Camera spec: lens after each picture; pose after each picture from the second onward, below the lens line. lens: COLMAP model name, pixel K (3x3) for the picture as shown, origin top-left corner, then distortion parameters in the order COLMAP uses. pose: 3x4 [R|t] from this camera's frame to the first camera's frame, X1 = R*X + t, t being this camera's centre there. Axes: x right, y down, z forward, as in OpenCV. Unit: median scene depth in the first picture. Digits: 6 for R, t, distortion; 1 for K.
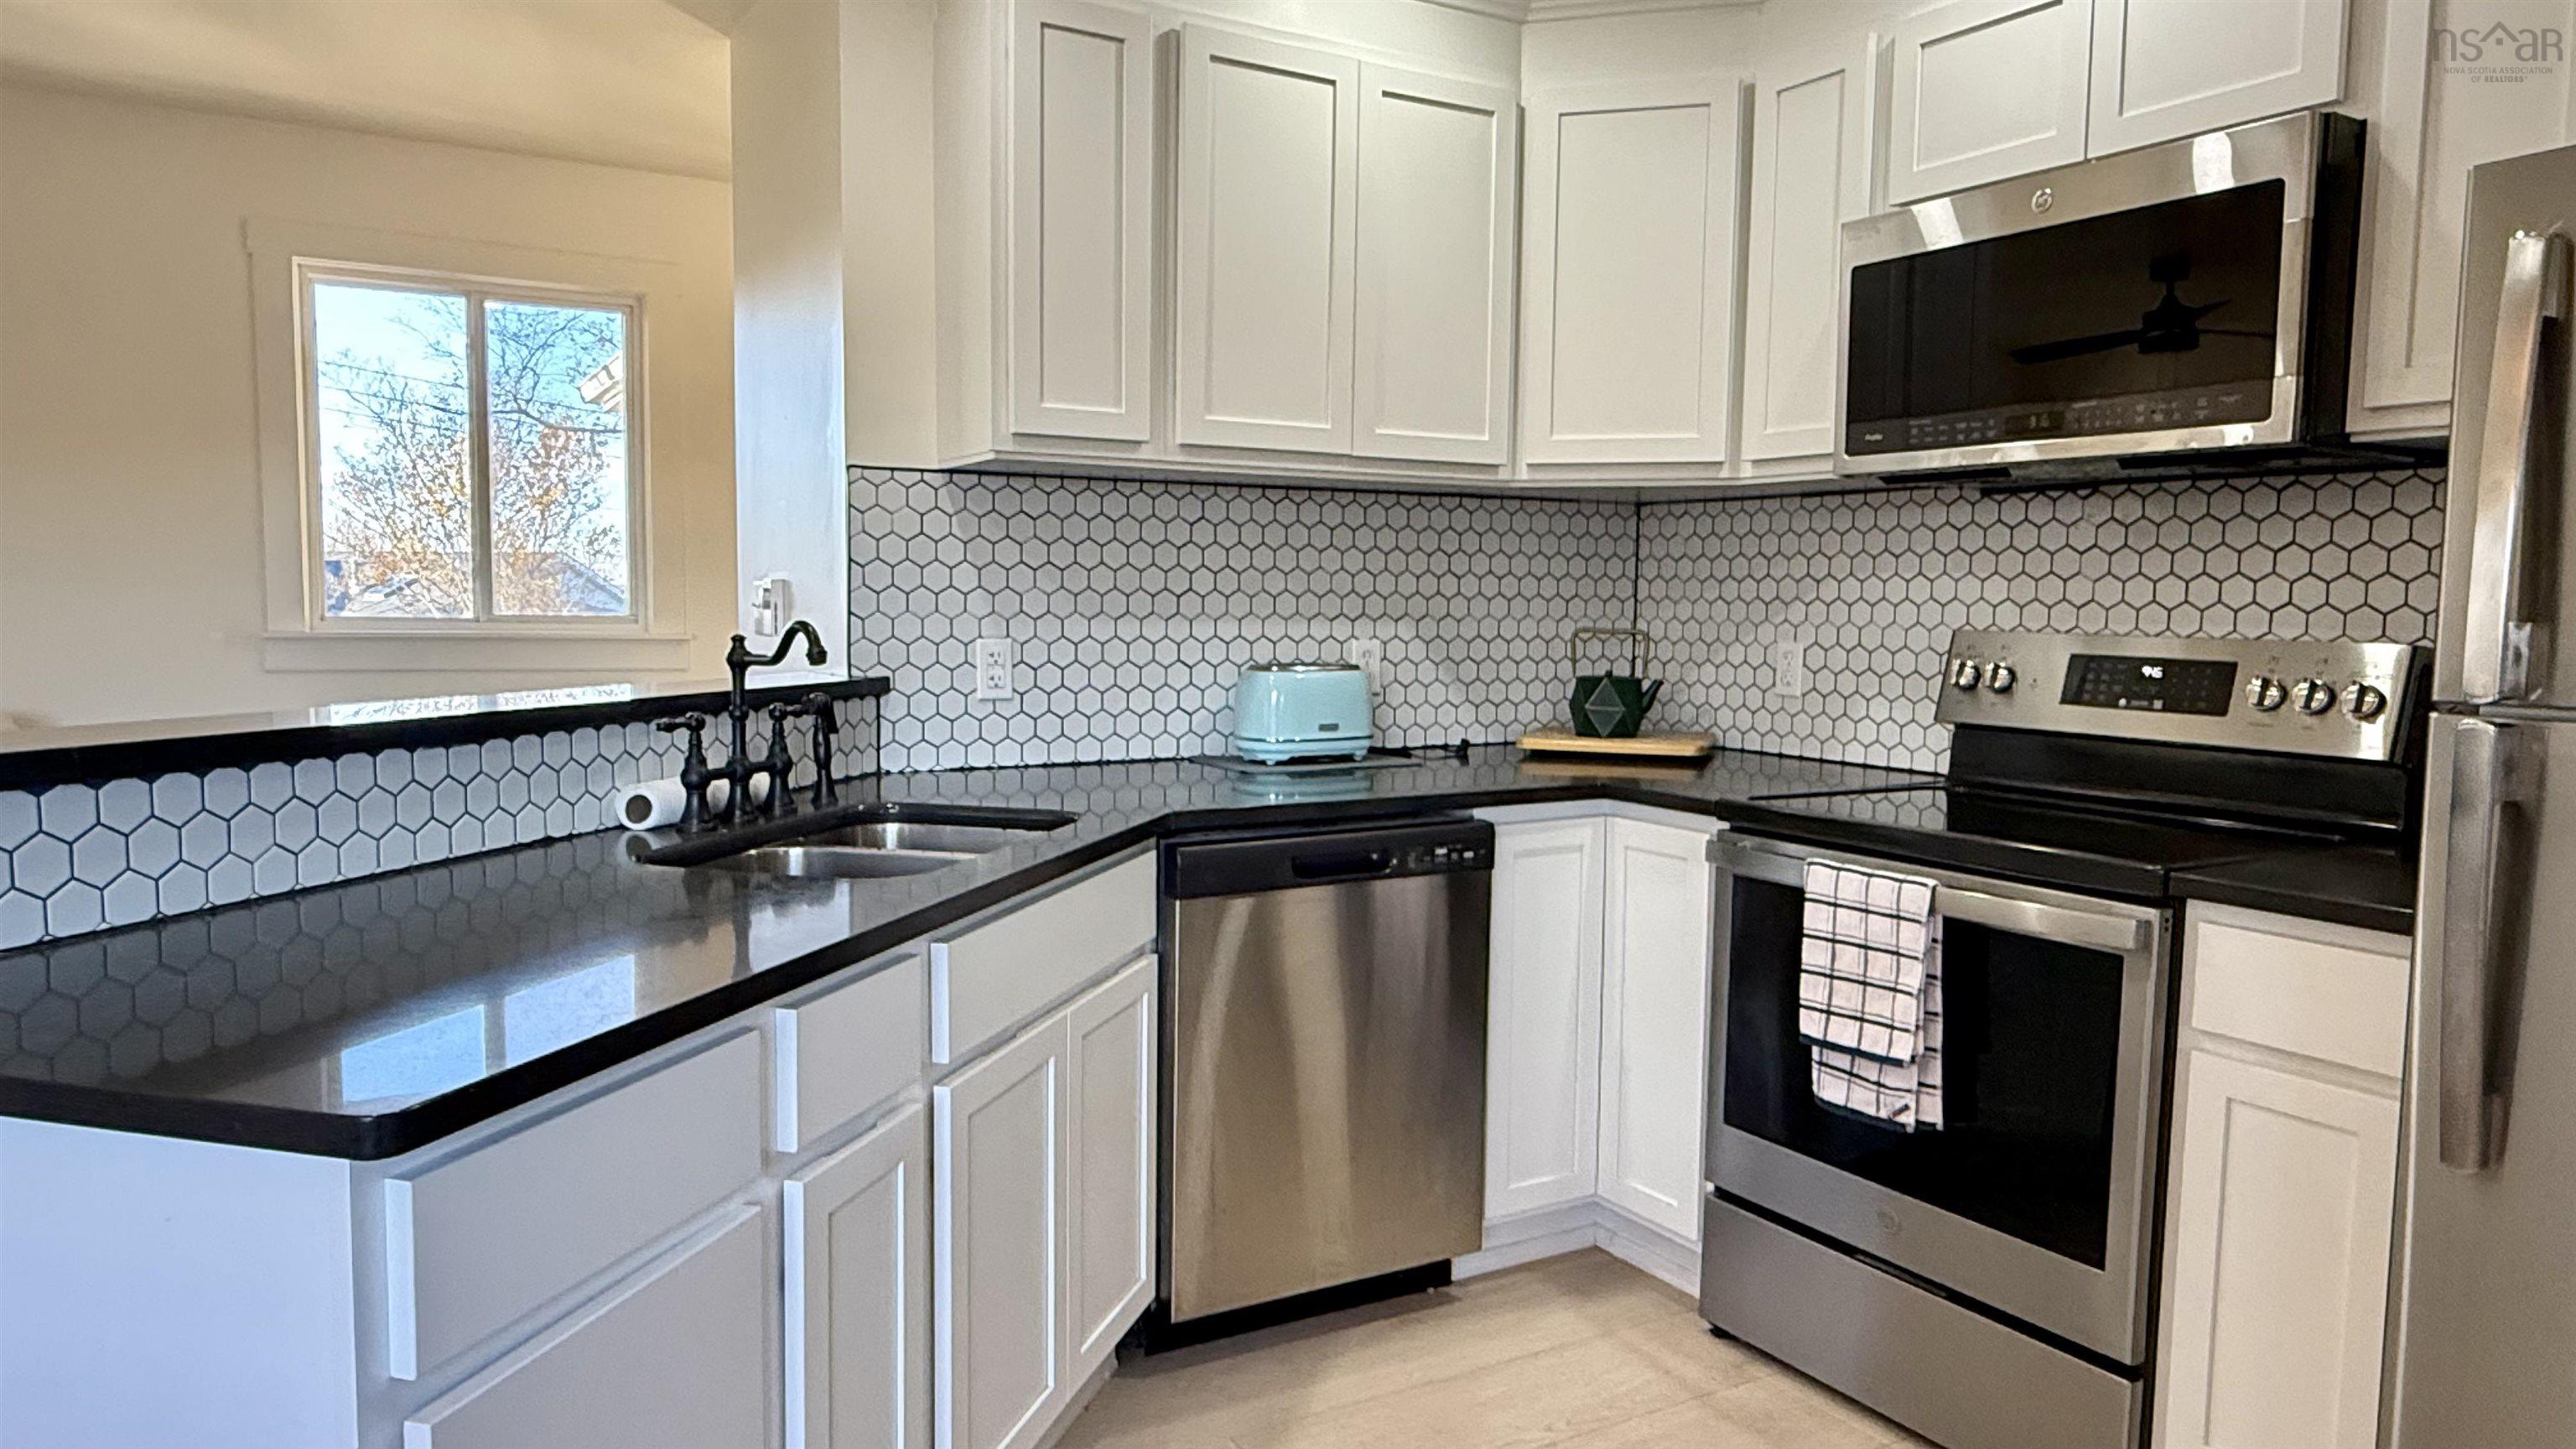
lens RADIAL K [[1612.6, 0, 1288.0], [0, 1612.6, 724.5], [0, 0, 1]] dist [0.001854, -0.000358]
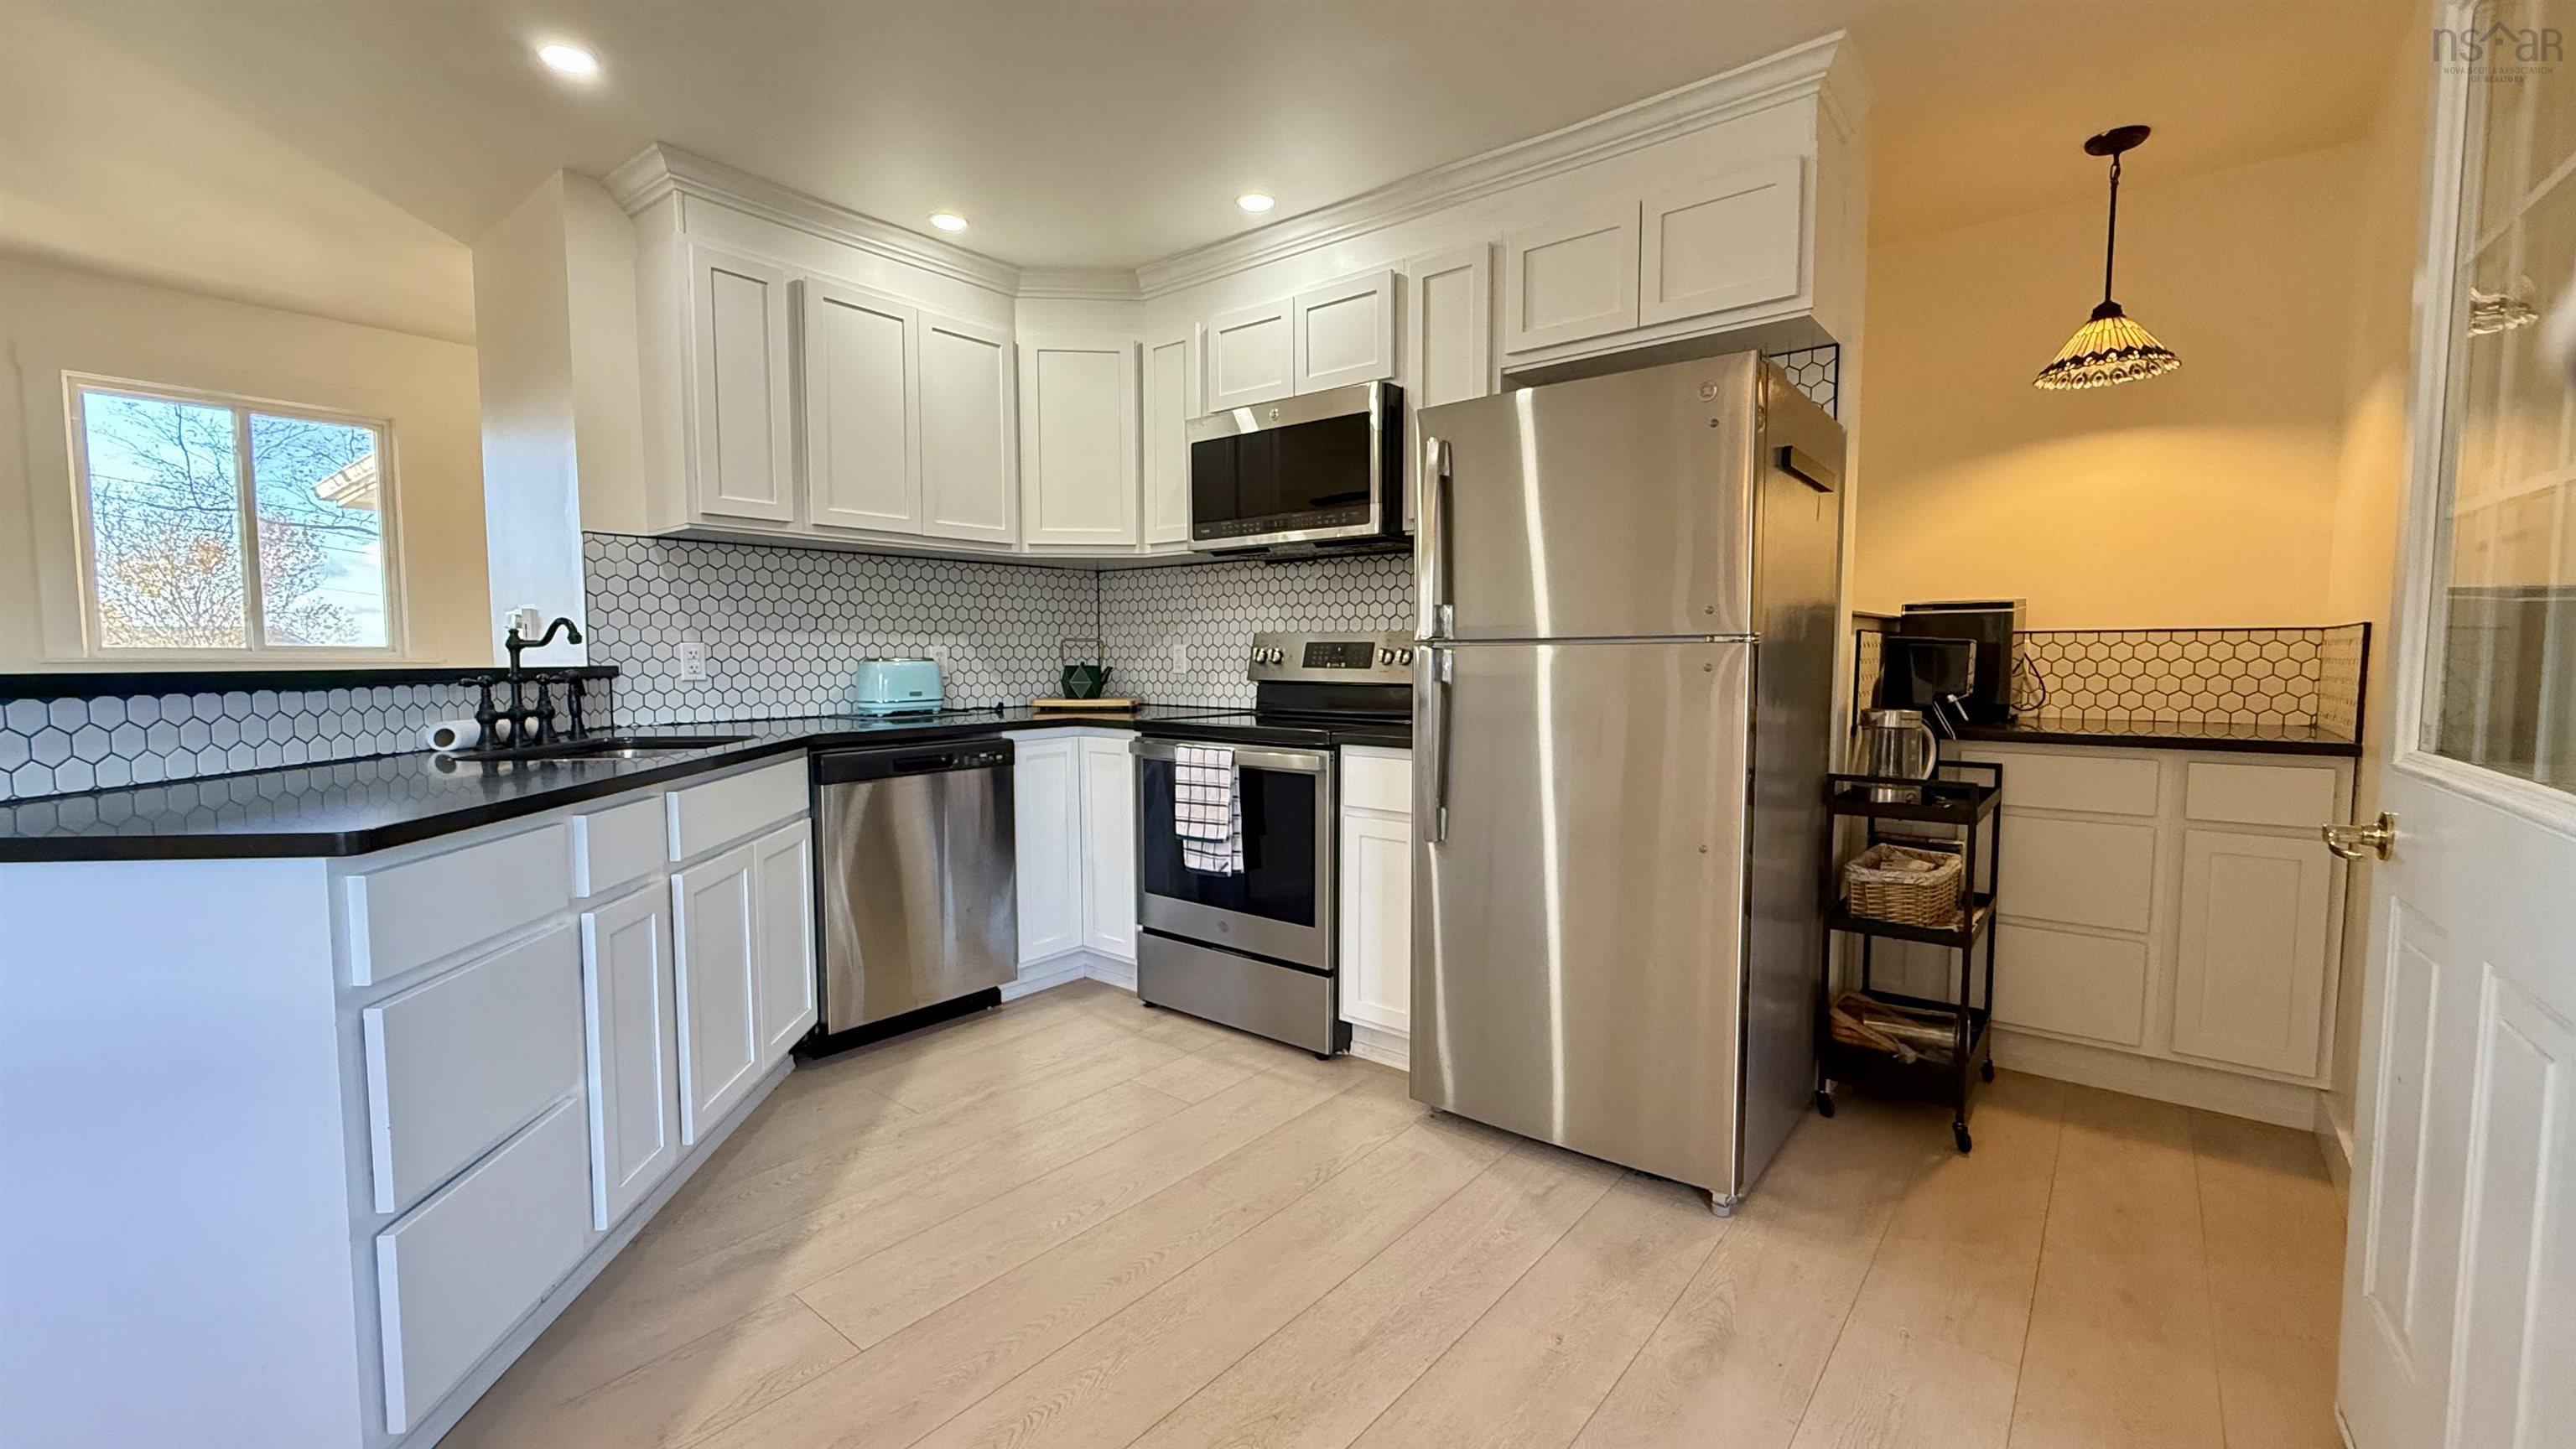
lens RADIAL K [[1016.5, 0, 1288.0], [0, 1016.5, 724.5], [0, 0, 1]] dist [-0.000352, 0.000144]
pose [[0.935028, -0.038633, 0.352462, 0.014831], [0.041622, 0.999133, -0.000904, 0.058448], [-0.352122, 0.015515, 0.935826, -0.172714]]
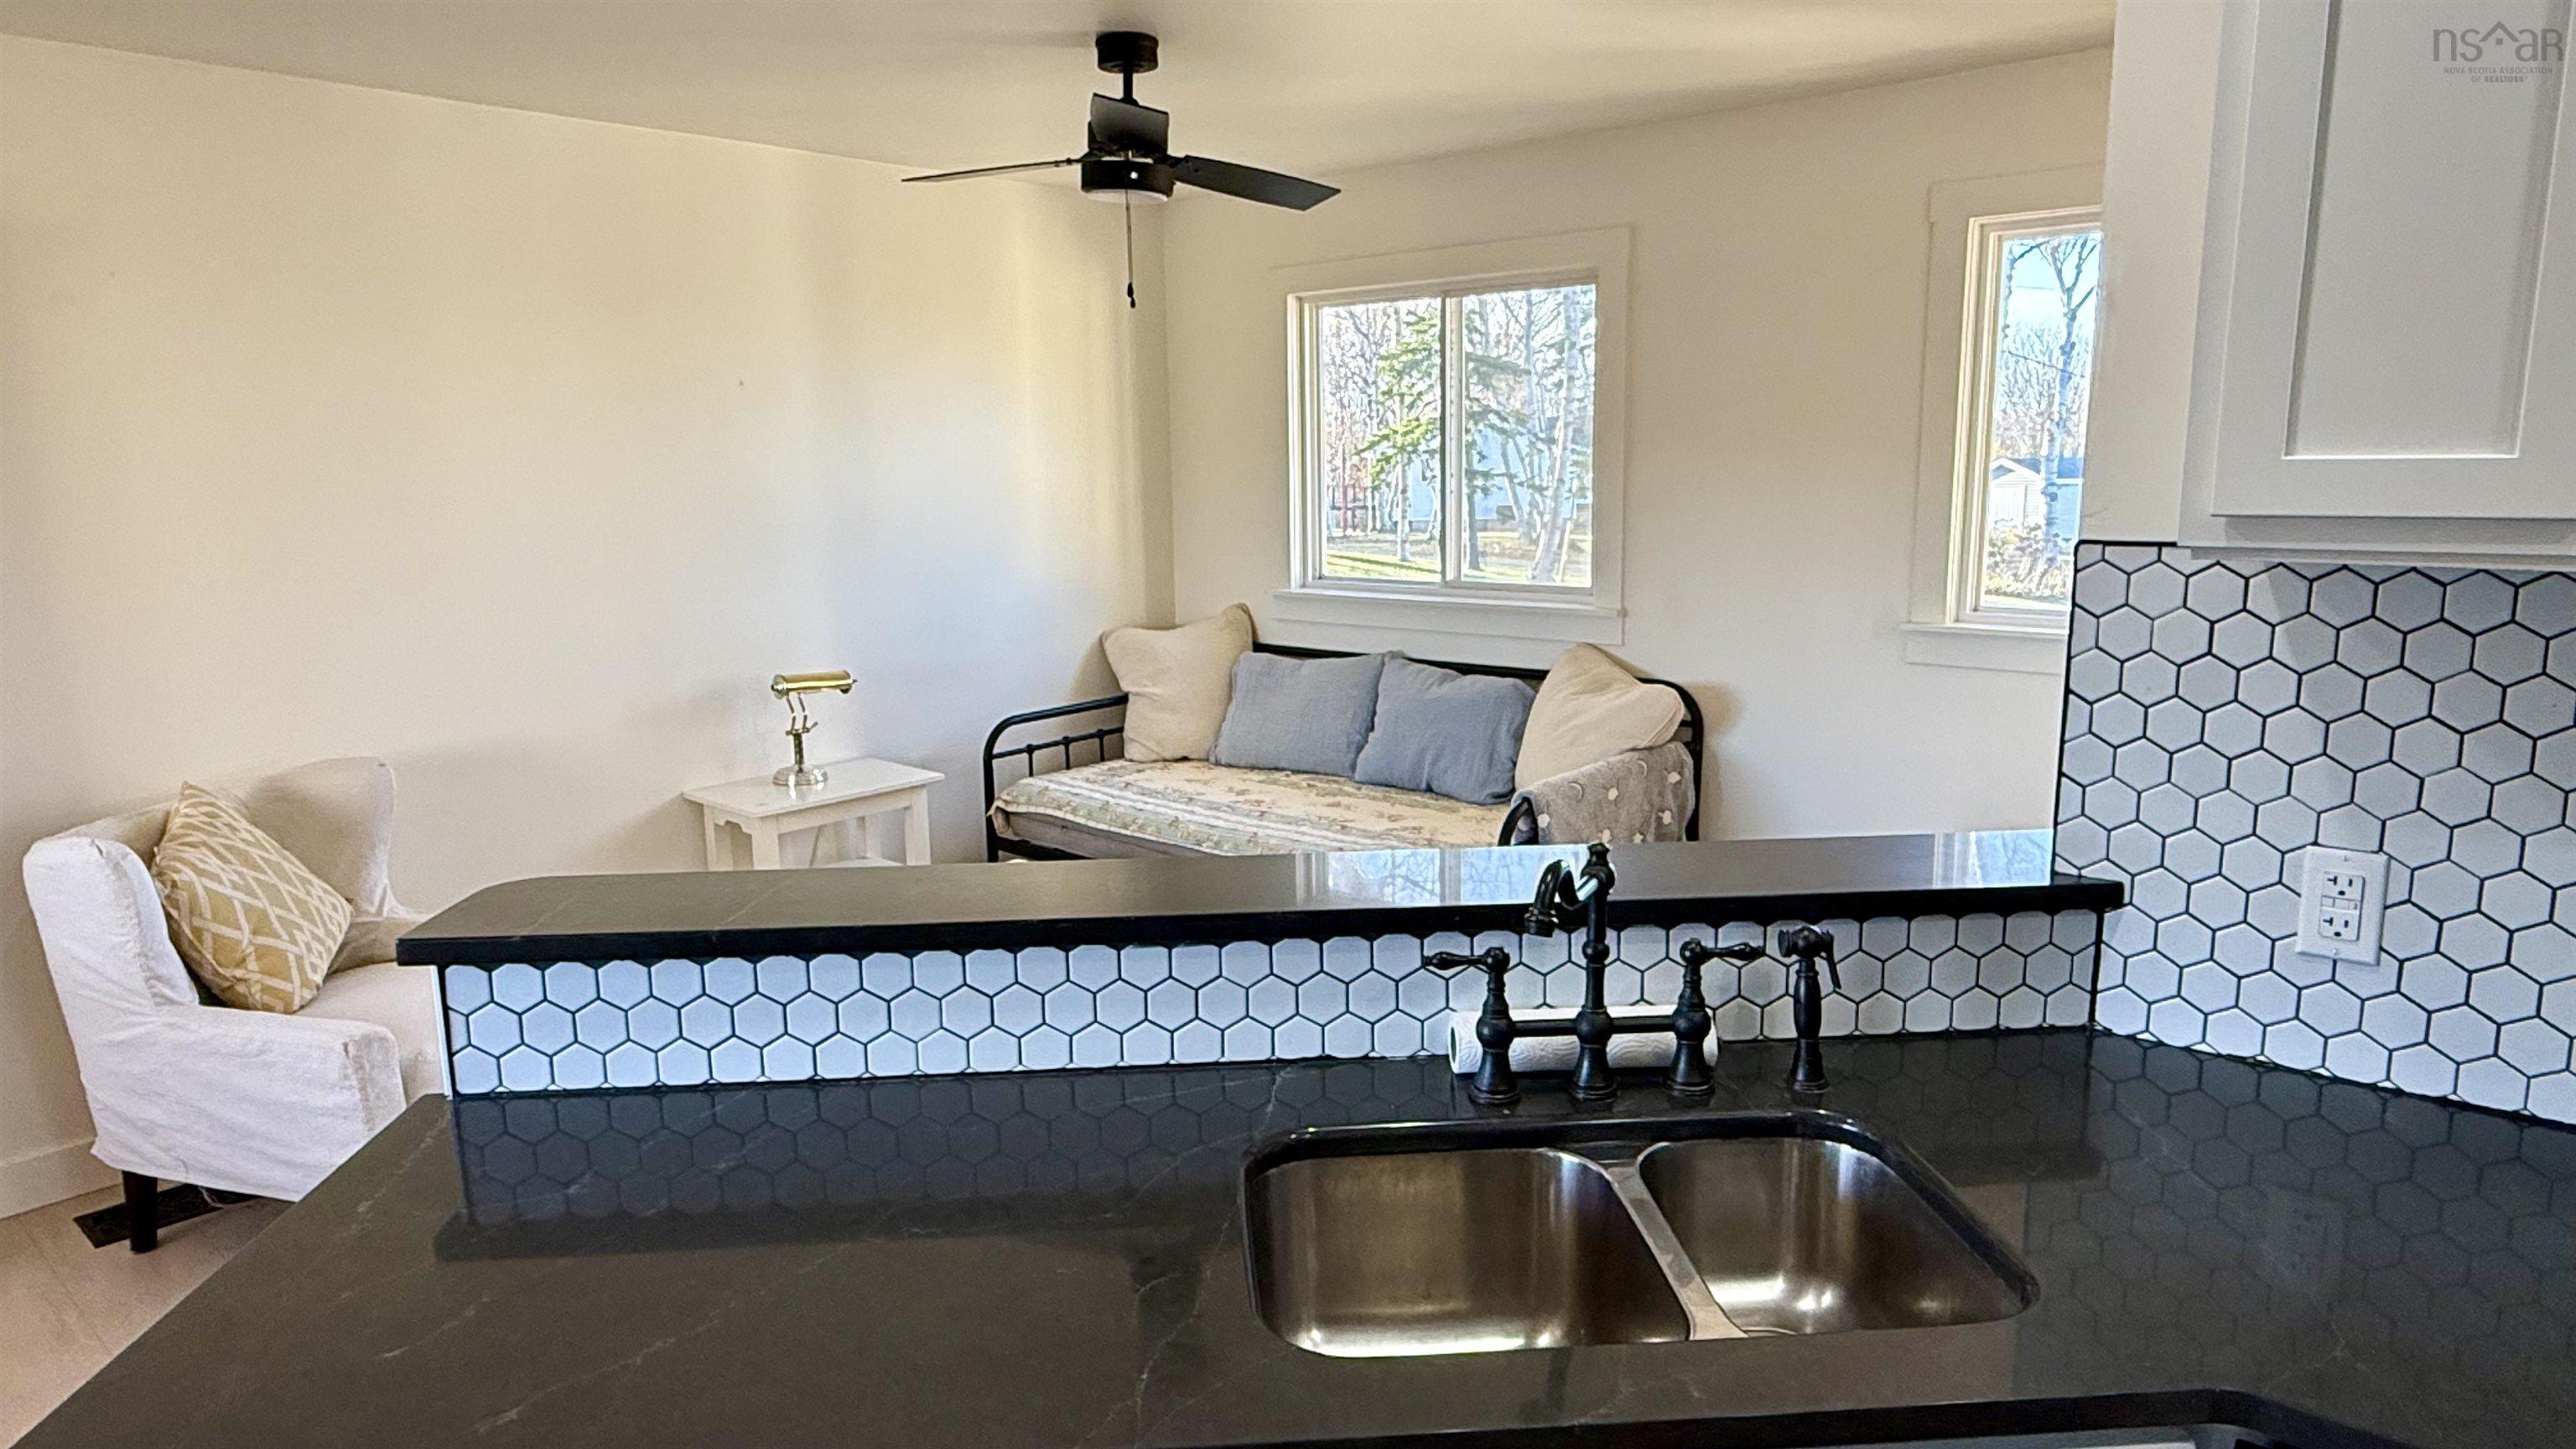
lens RADIAL K [[1556.7, 0, 1288.0], [0, 1556.7, 724.5], [0, 0, 1]] dist [-0.000817, -0.000185]
pose [[0.310903, 0.147919, -0.938861, 0.208267], [-0.054822, 0.988961, 0.137658, -0.159408], [0.948859, 0.008672, 0.315581, 0.533426]]
